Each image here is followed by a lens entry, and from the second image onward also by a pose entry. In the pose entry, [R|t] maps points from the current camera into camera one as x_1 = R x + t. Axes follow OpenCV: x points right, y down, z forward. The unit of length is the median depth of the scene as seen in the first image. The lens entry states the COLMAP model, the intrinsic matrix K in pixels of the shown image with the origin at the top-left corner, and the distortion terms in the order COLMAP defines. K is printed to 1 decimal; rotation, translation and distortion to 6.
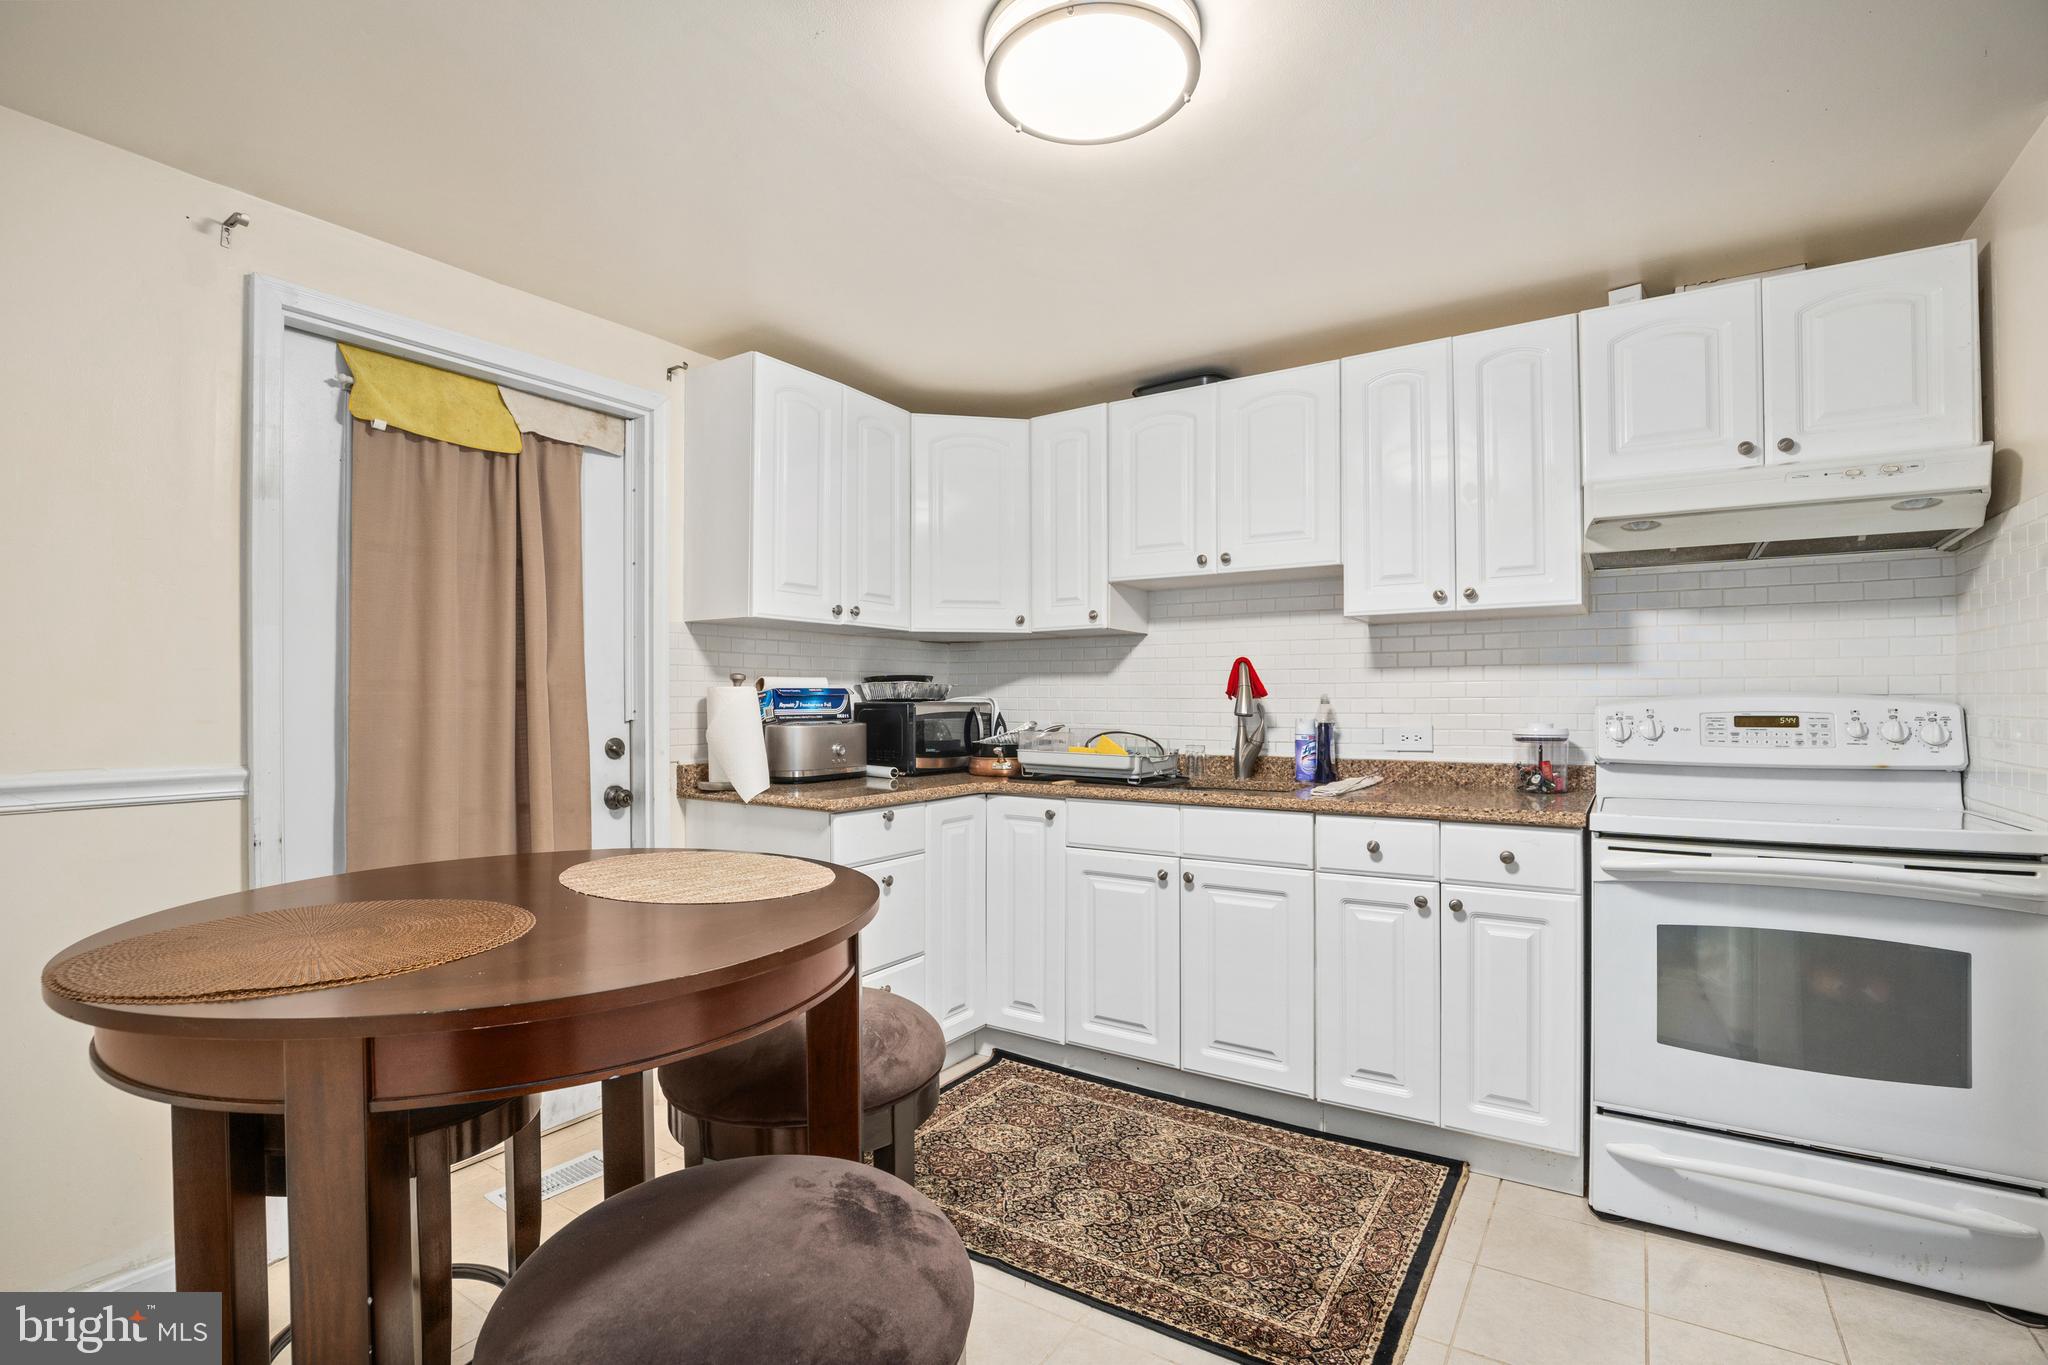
lens RADIAL K [[966.2, 0, 1028.7], [0, 966.2, 690.5], [0, 0, 1]] dist [-0.001867, -0.000138]
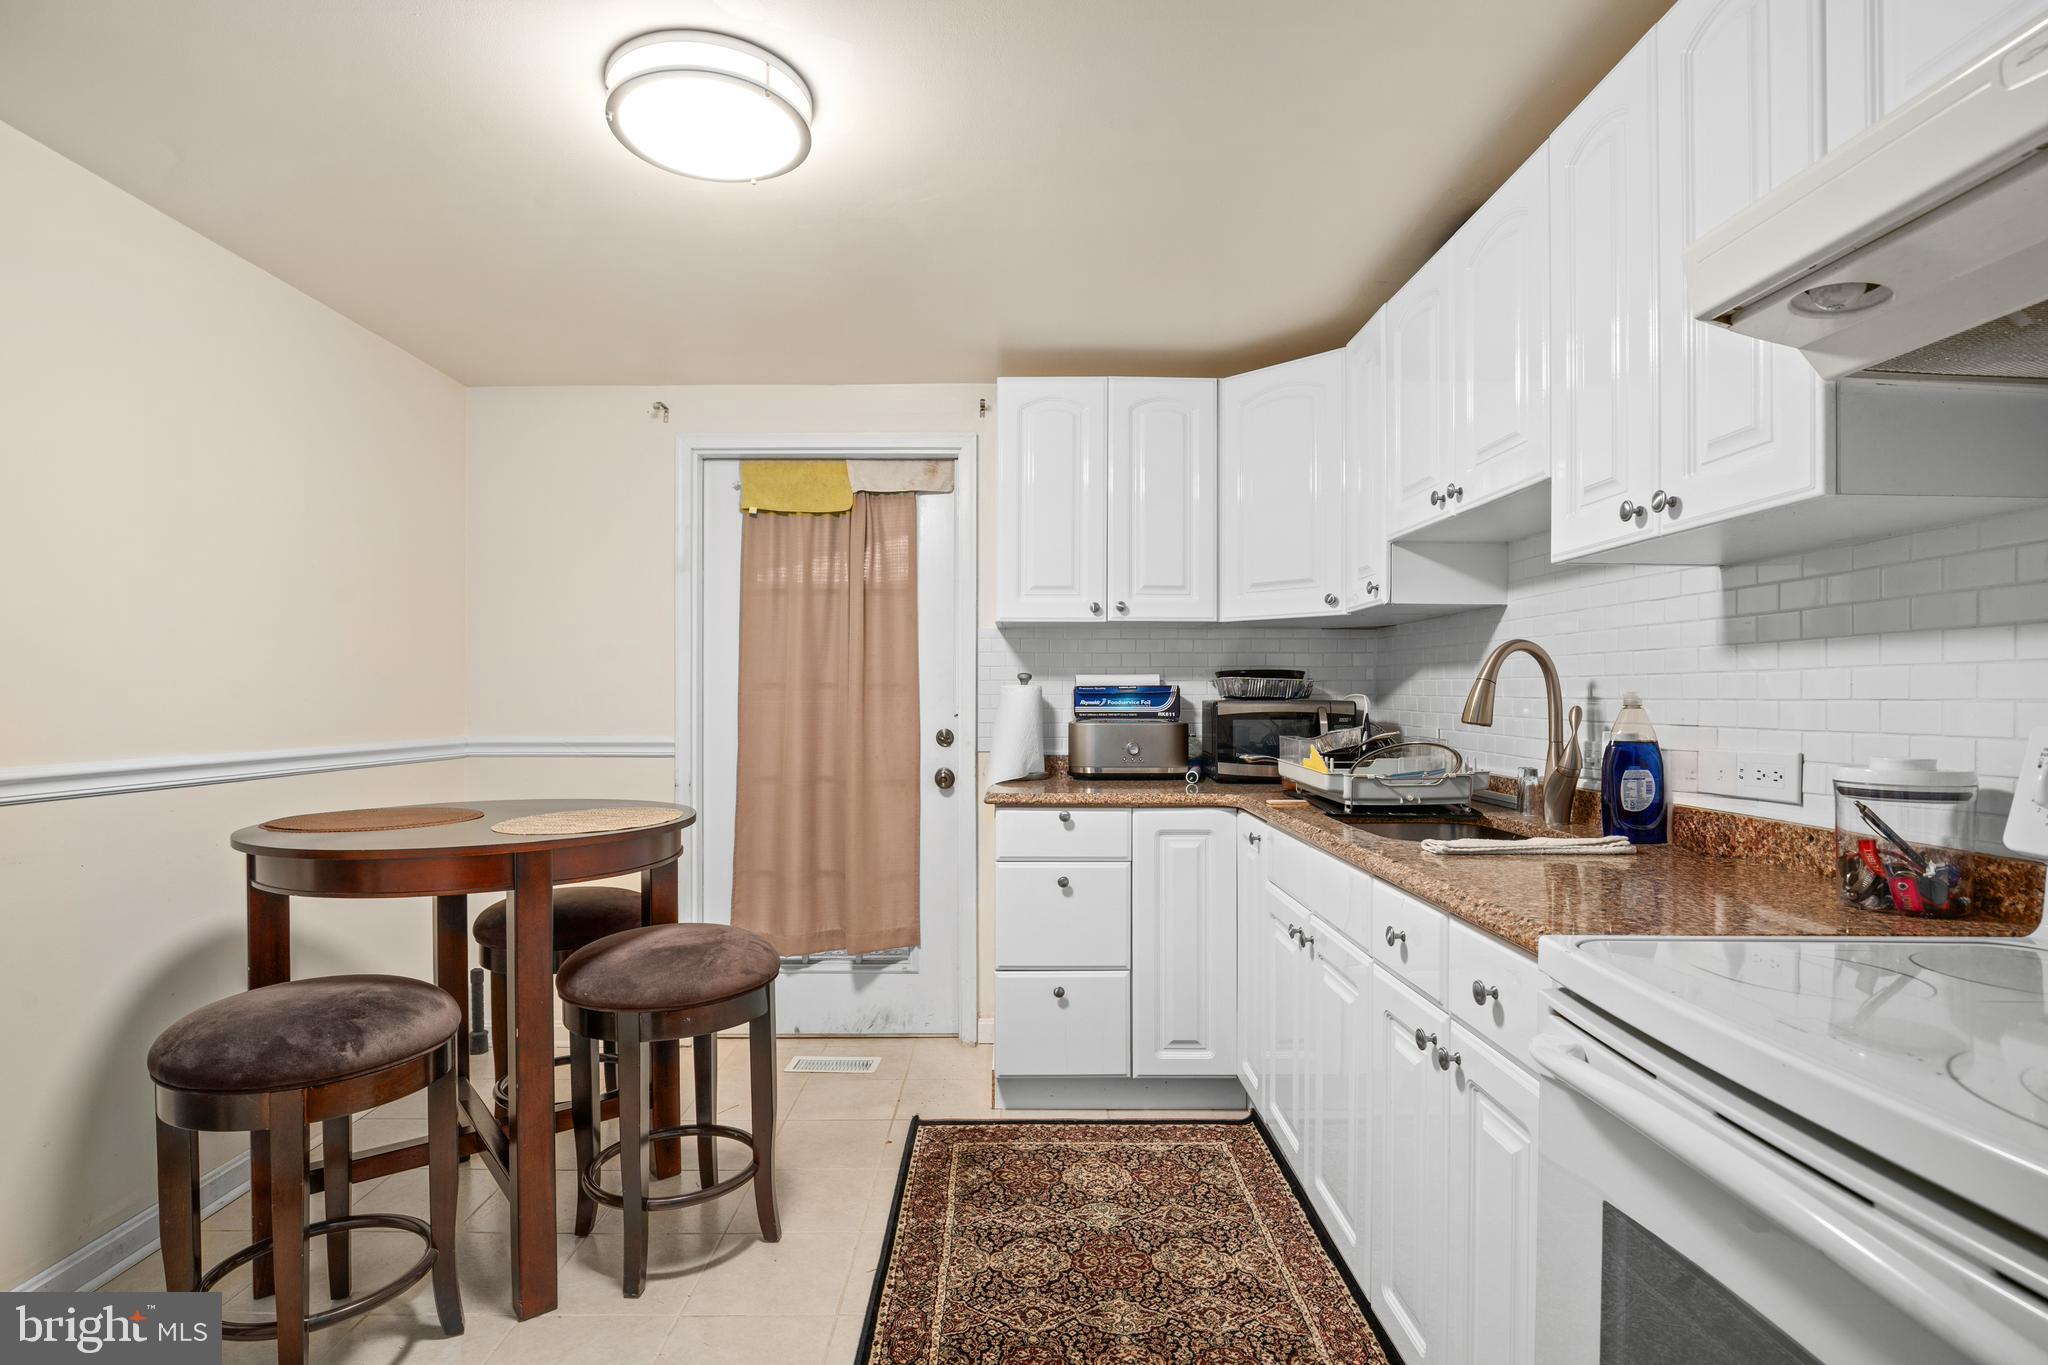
lens RADIAL K [[1040.8, 0, 1024.8], [0, 1040.8, 692.3], [0, 0, 1]] dist [-0.024292, 0.000271]
pose [[0.539608, 0.001079, -0.841916, 0.695003], [0.005971, 0.999969, 0.005109, -0.001862], [0.841895, -0.007784, 0.539585, 0.381335]]
